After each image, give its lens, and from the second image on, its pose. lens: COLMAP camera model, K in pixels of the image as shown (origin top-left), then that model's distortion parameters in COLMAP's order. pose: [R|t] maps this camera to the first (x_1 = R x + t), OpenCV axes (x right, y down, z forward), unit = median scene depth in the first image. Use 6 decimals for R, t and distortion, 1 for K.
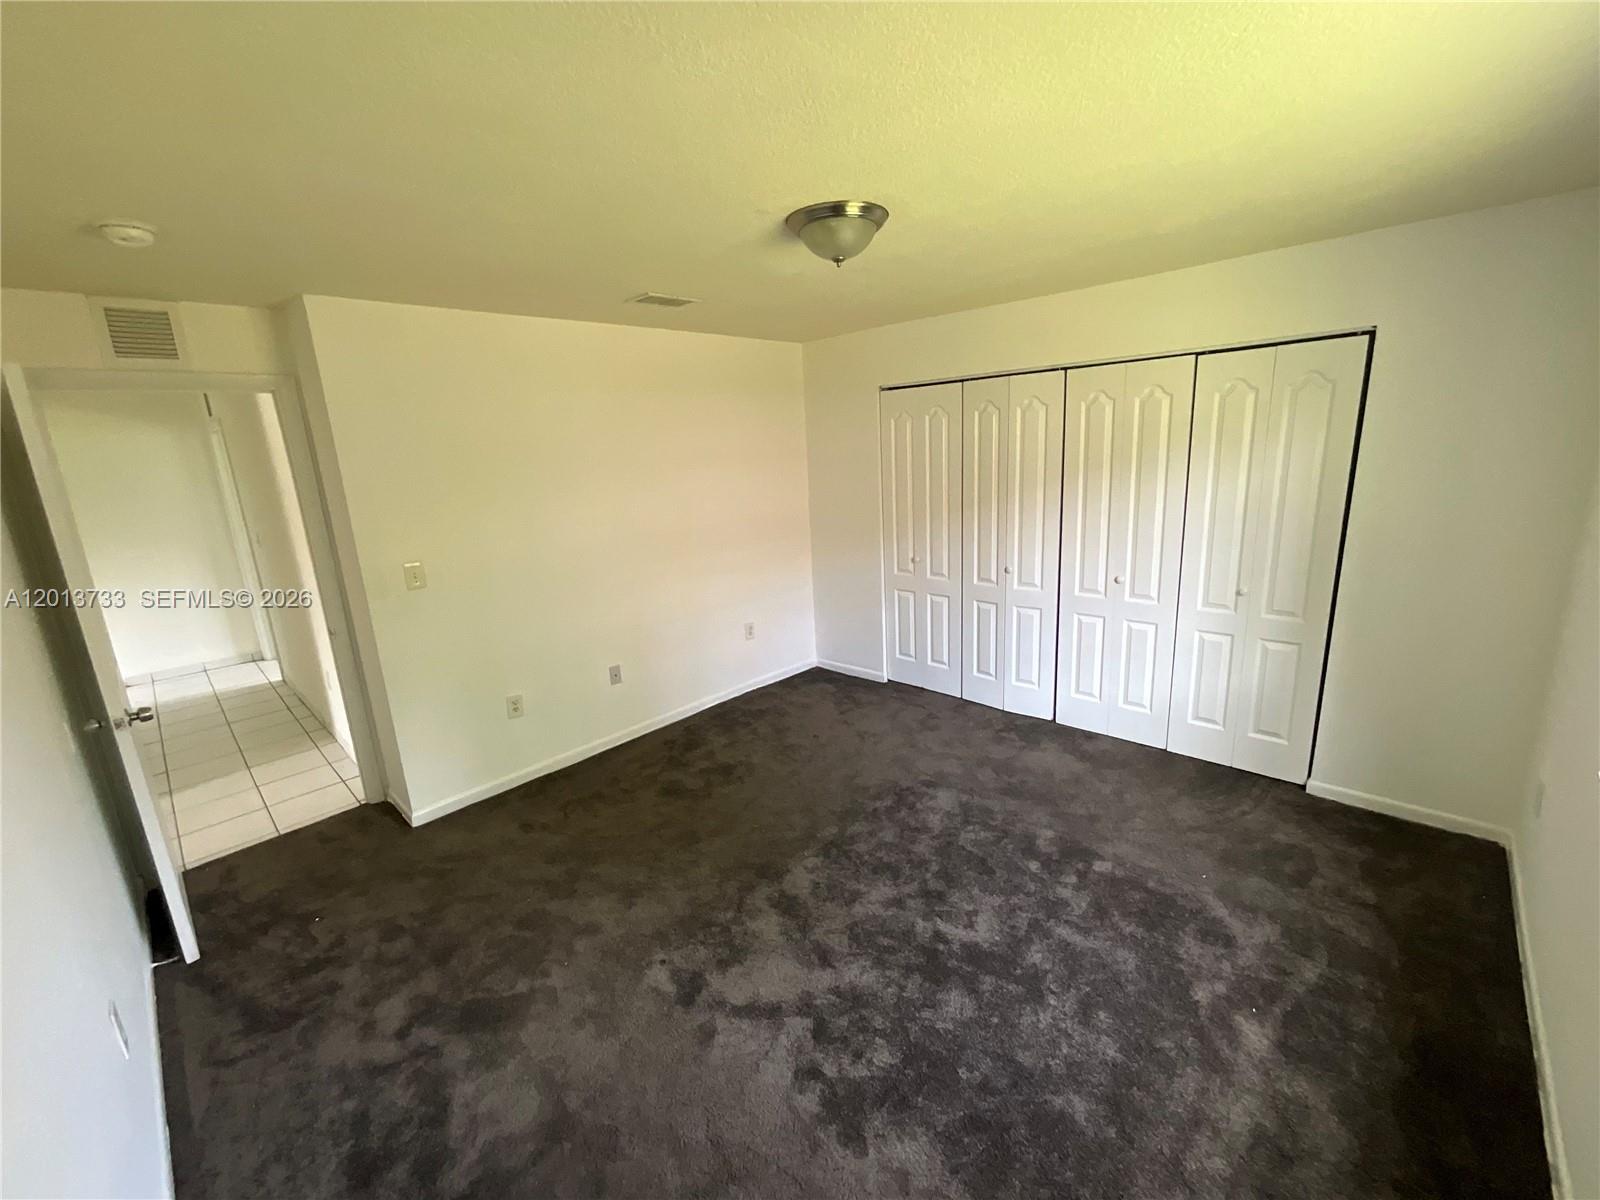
lens RADIAL K [[648.9, 0, 852.4], [0, 648.9, 606.6], [0, 0, 1]] dist [-0.001536, -0.000039]
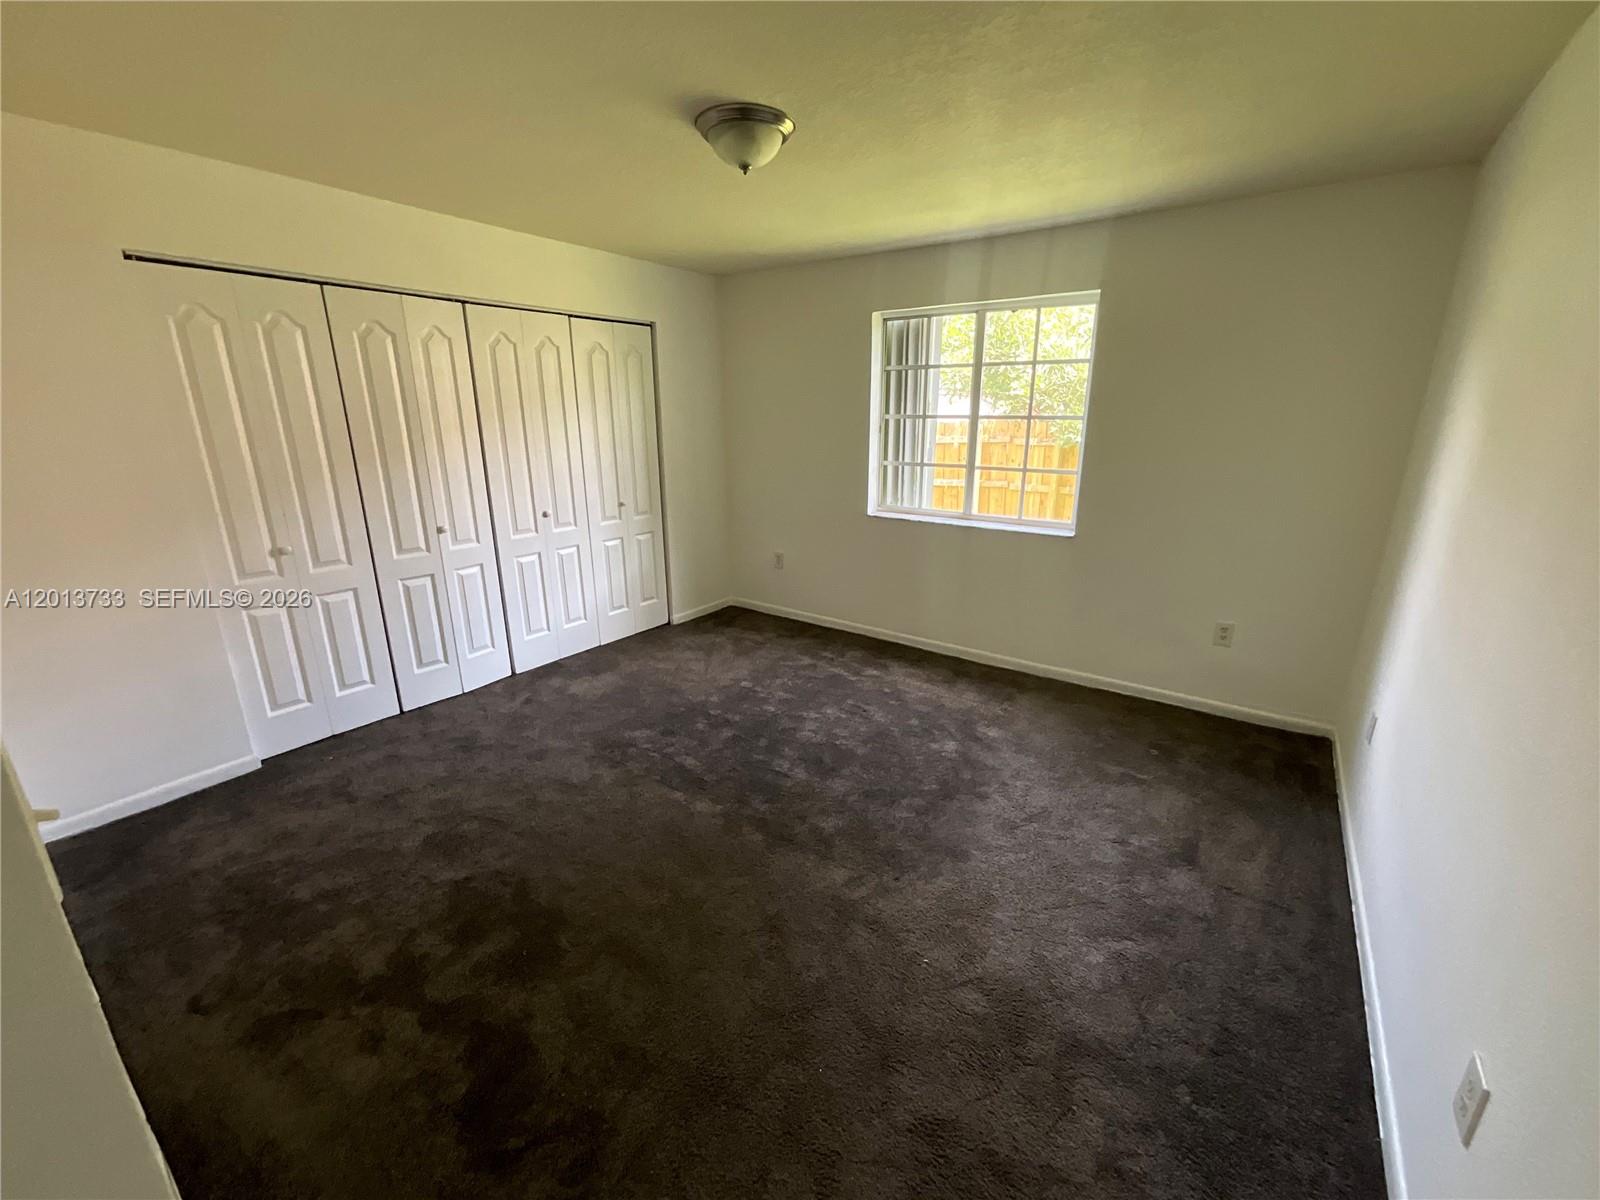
lens RADIAL K [[653.2, 0, 800.0], [0, 653.2, 600.0], [0, 0, 1]] dist [-0.007043, 0.000224]
pose [[-0.095893, -0.245883, 0.964544, -0.709975], [0.231070, 0.937040, 0.261844, -0.092785], [-0.968200, 0.247986, -0.033039, 0.648895]]
